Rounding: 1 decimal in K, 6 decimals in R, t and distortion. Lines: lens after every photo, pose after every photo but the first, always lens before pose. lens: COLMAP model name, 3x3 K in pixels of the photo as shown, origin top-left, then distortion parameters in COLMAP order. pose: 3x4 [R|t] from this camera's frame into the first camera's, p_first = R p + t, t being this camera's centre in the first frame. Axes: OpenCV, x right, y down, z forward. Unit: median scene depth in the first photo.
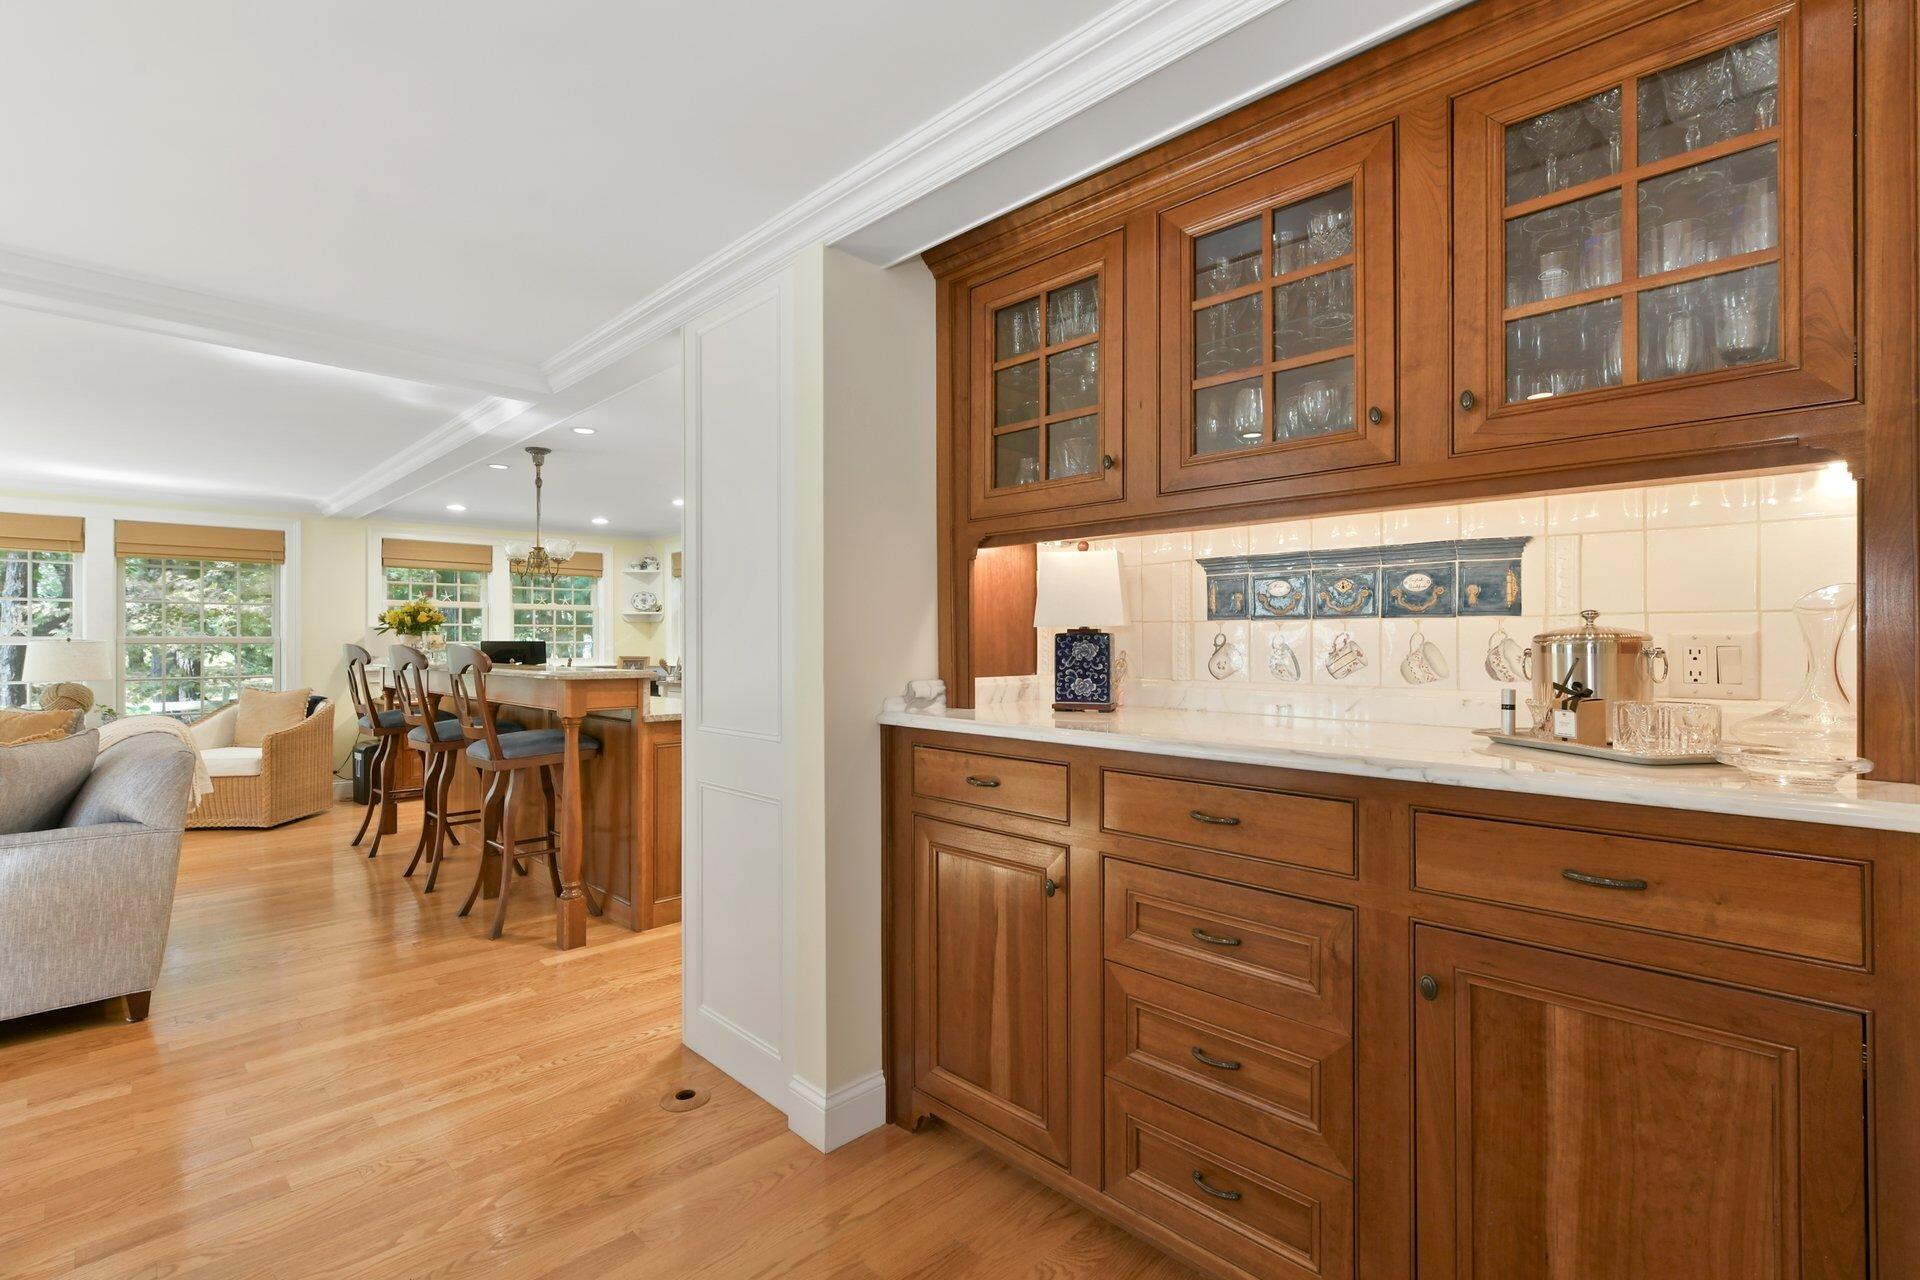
lens RADIAL K [[871.9, 0, 968.3], [0, 871.9, 639.3], [0, 0, 1]] dist [0.001087, 0.000318]
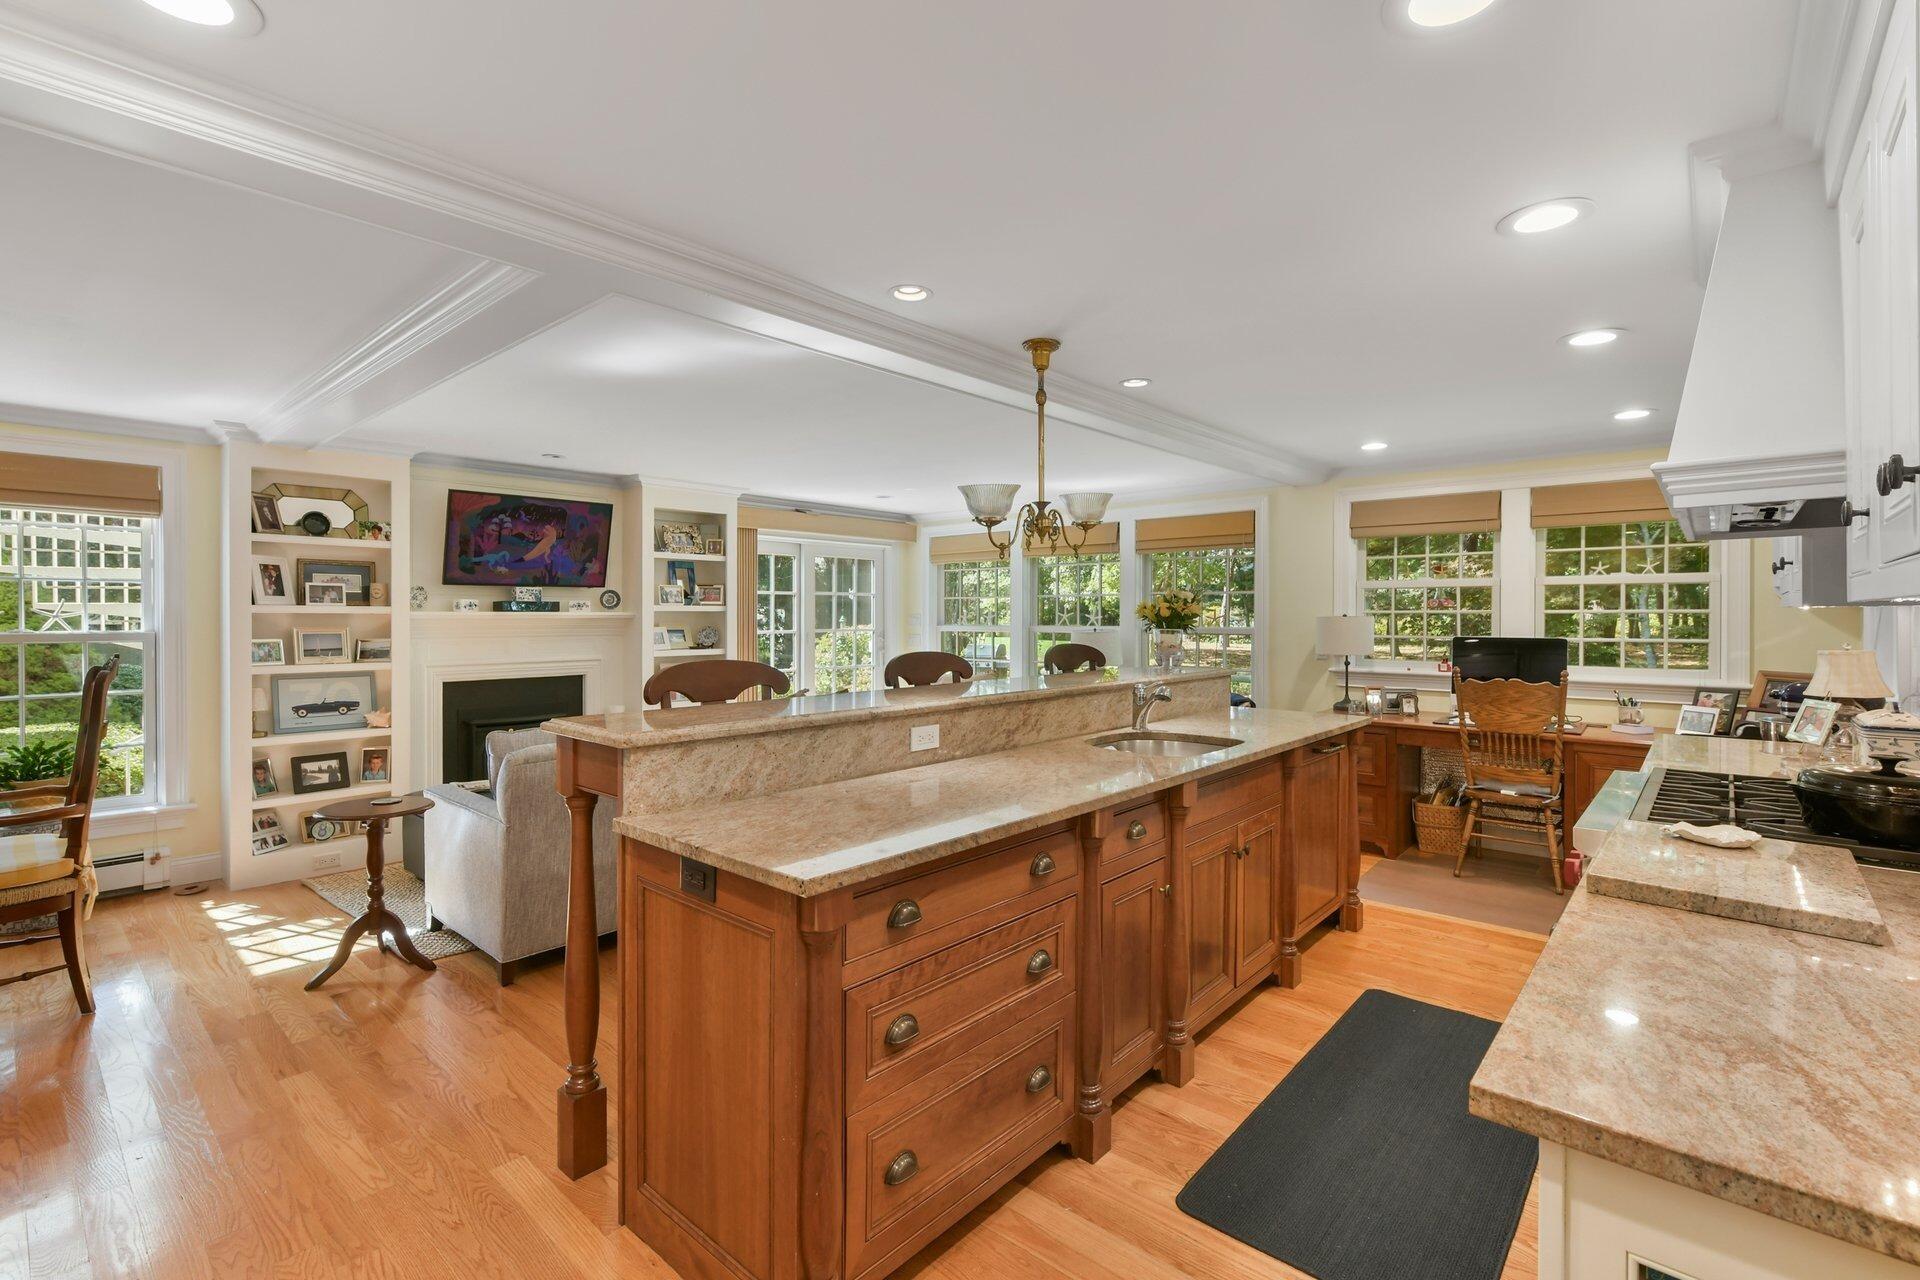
lens RADIAL K [[871.9, 0, 968.3], [0, 871.9, 639.3], [0, 0, 1]] dist [0.001087, 0.000318]
pose [[0.067905, 0.028438, -0.997286, 0.090459], [0.004340, 0.999576, 0.028799, -0.019460], [0.997682, -0.006284, 0.067753, 0.656023]]
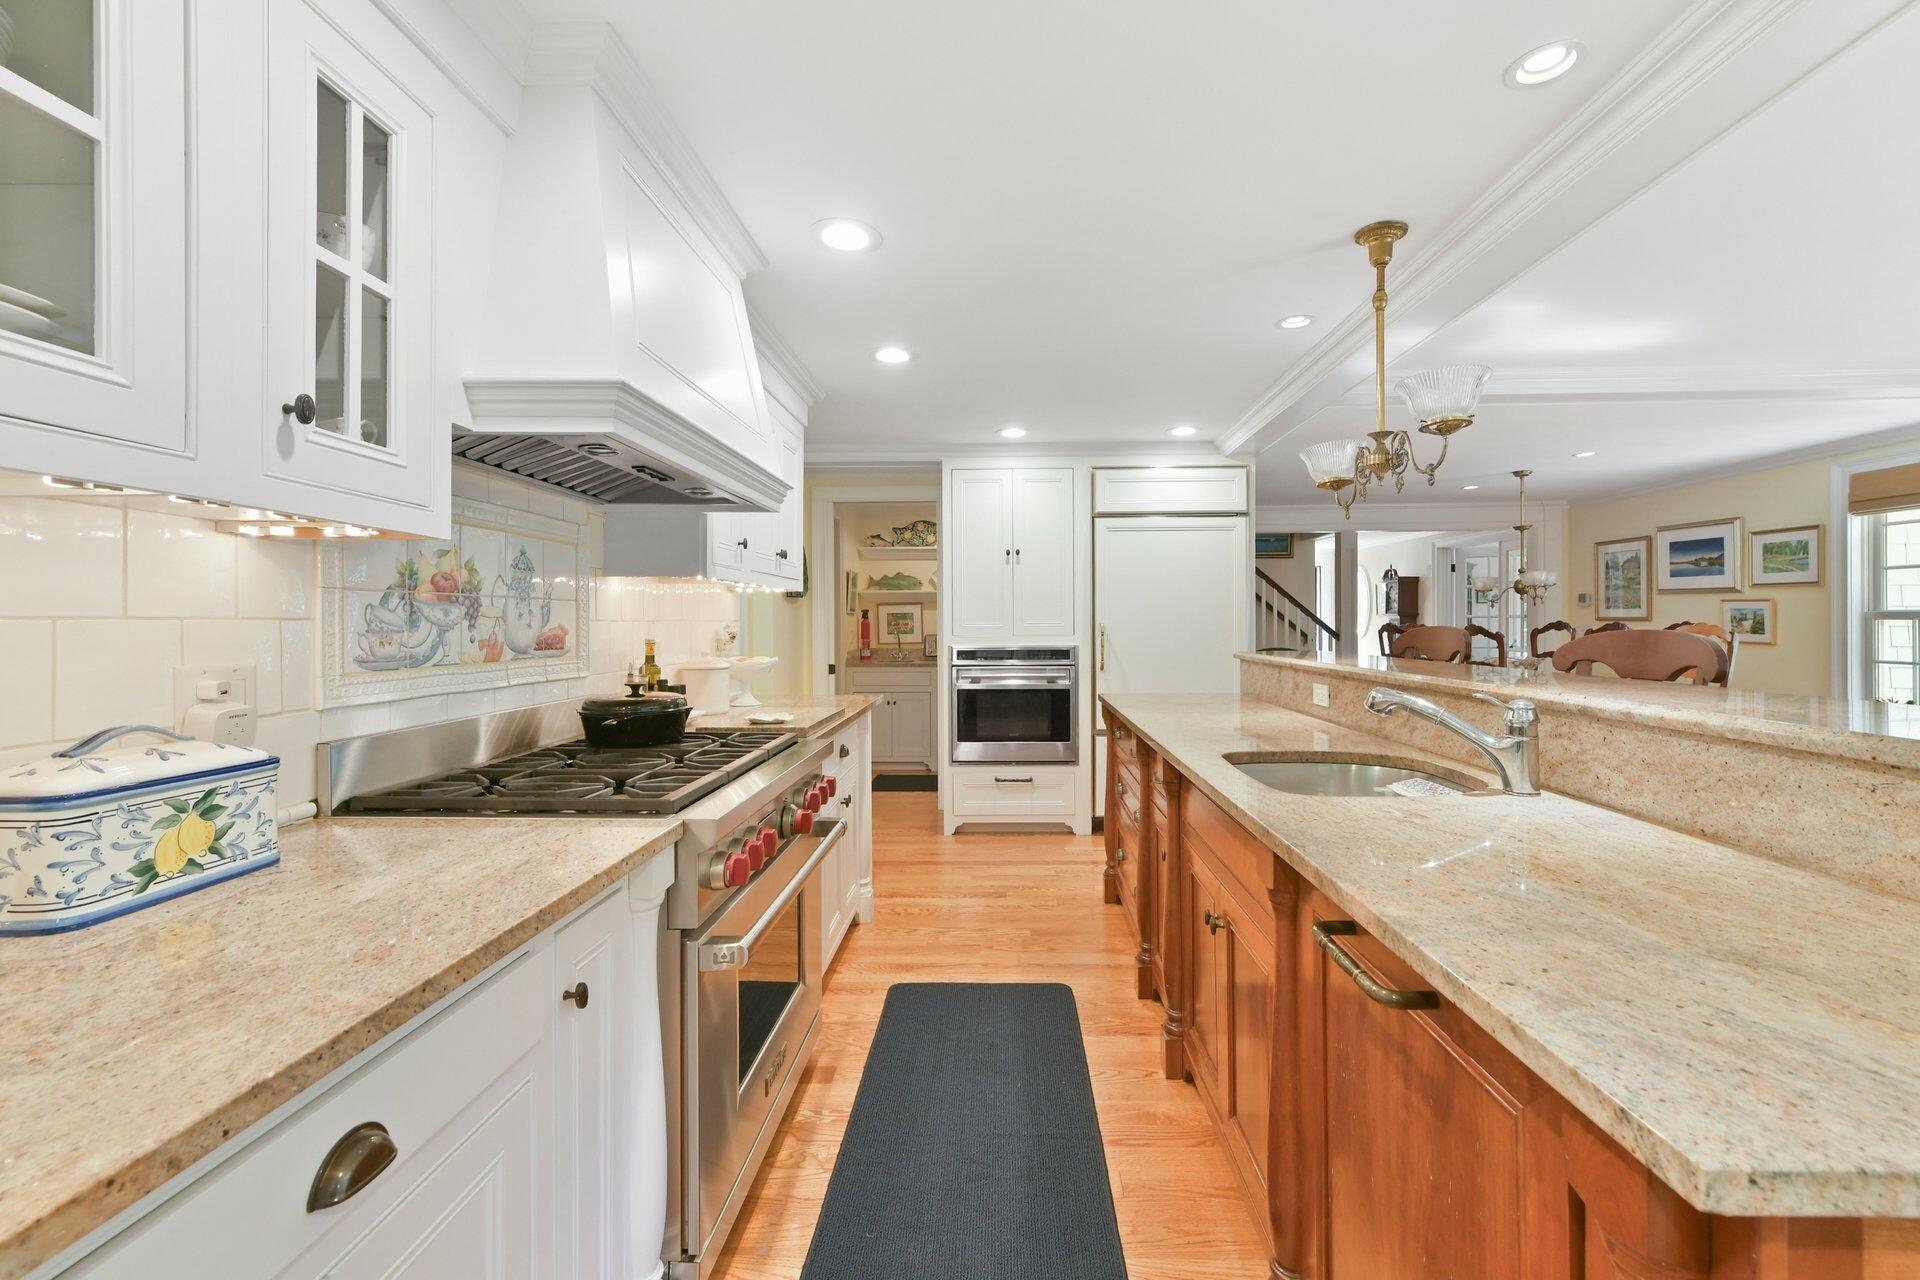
lens RADIAL K [[775.6, 0, 989.9], [0, 775.6, 616.3], [0, 0, 1]] dist [0.000766, 0.001129]
pose [[-0.680494, 0.010359, 0.732681, -0.479139], [0.005582, 0.999944, -0.008953, 0.000900], [-0.732733, -0.002002, -0.680514, 1.055807]]
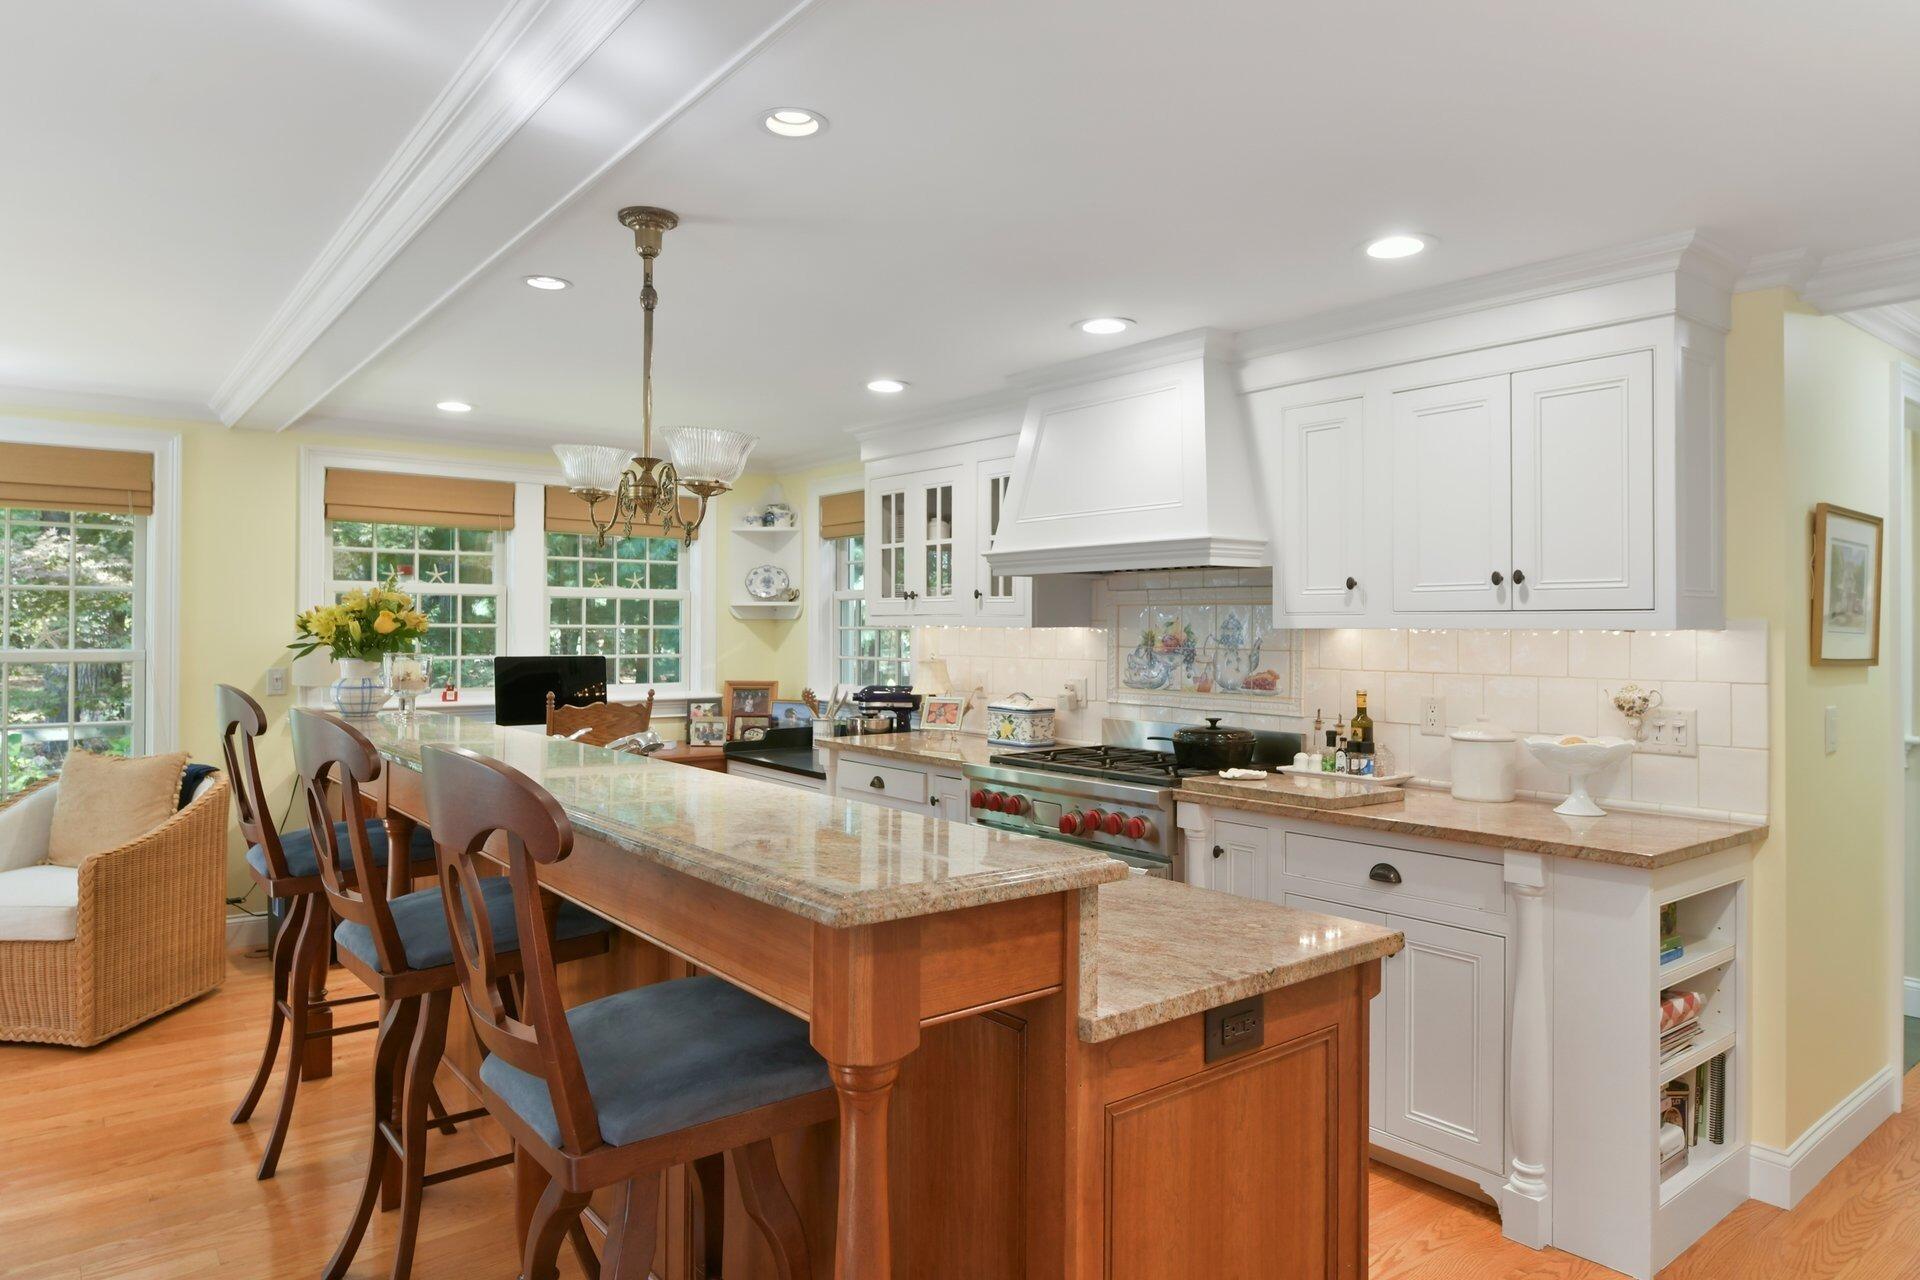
lens RADIAL K [[1168.3, 0, 972.6], [0, 1168.3, 623.2], [0, 0, 1]] dist [-0.000176, 0.000802]
pose [[0.993778, 0.006233, -0.111207, -0.205113], [-0.006628, 0.999973, -0.003183, -0.020943], [0.111184, 0.003900, 0.993792, 0.348531]]
